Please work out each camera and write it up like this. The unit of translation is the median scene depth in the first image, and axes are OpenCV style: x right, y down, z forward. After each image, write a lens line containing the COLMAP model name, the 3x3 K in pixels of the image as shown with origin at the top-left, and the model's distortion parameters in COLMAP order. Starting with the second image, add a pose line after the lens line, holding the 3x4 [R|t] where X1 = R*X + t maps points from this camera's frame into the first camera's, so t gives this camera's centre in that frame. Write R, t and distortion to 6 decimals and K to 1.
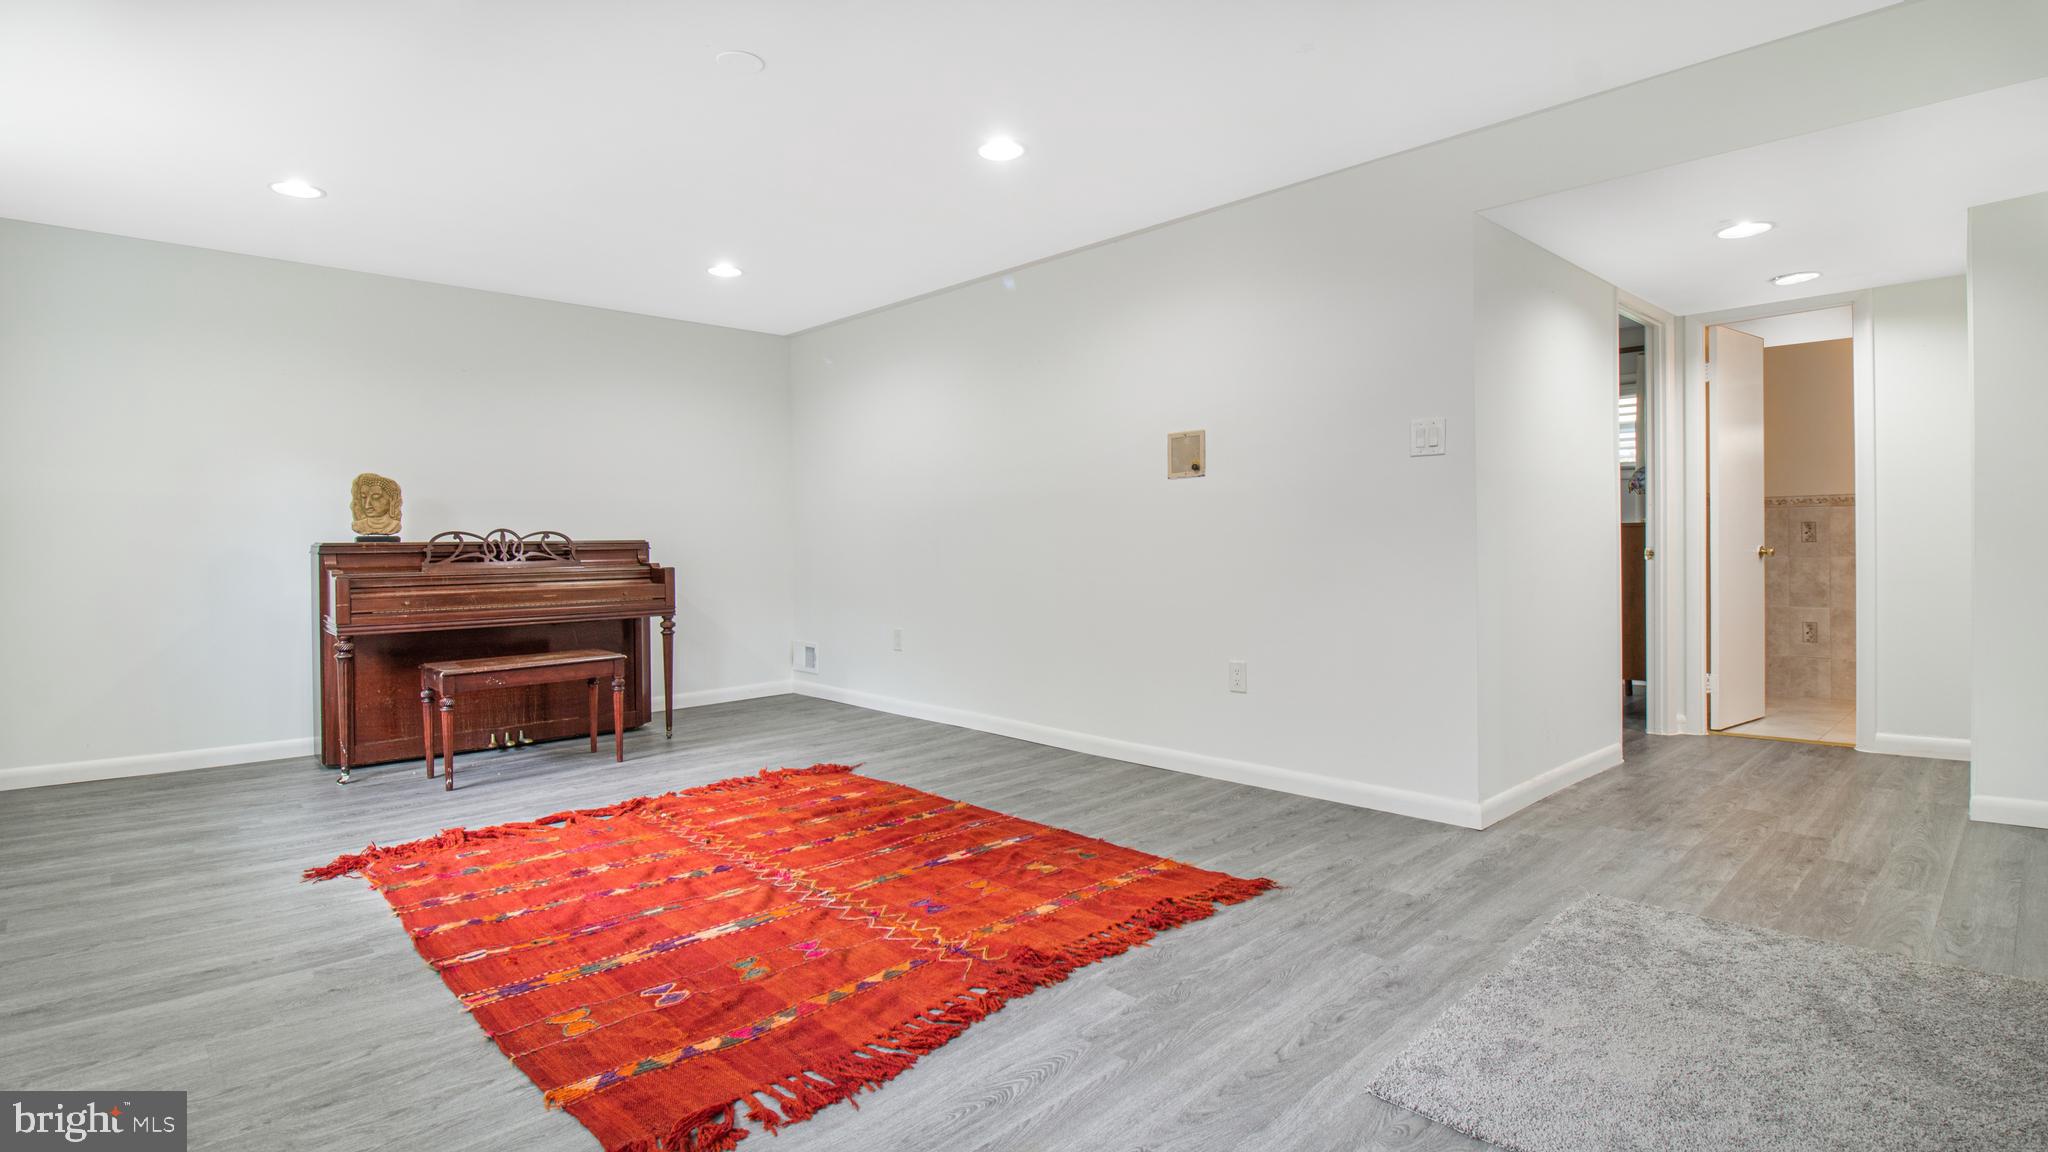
lens RADIAL K [[974.8, 0, 1033.3], [0, 974.8, 564.6], [0, 0, 1]] dist [-0.009698, -0.010152]
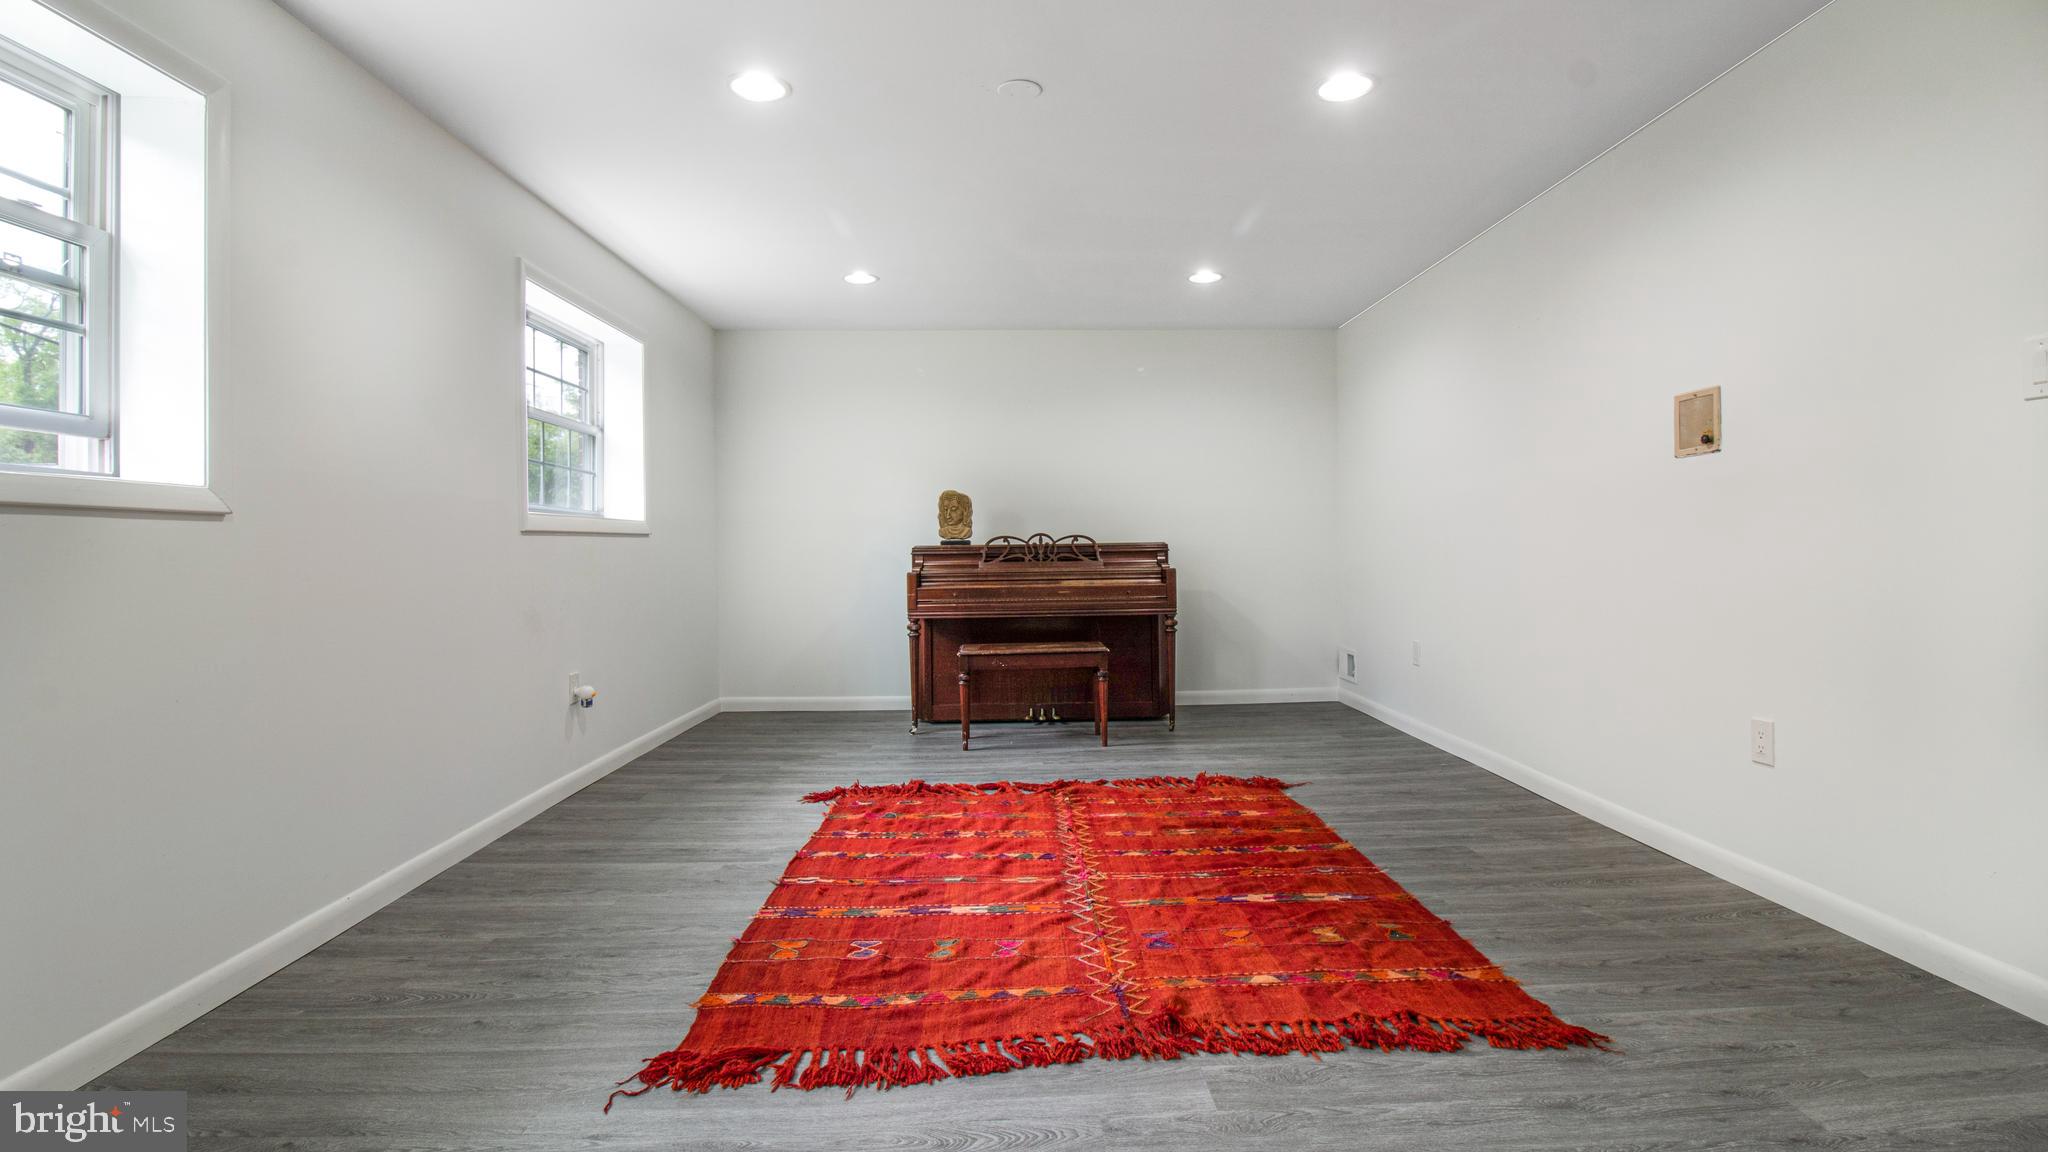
lens RADIAL K [[974.8, 0, 1041.1], [0, 974.8, 561.2], [0, 0, 1]] dist [-0.009698, -0.010152]
pose [[0.747708, 0.009689, -0.663957, 0.359704], [-0.010667, 0.999940, 0.002579, -0.010096], [0.663942, 0.005154, 0.747766, 0.196131]]
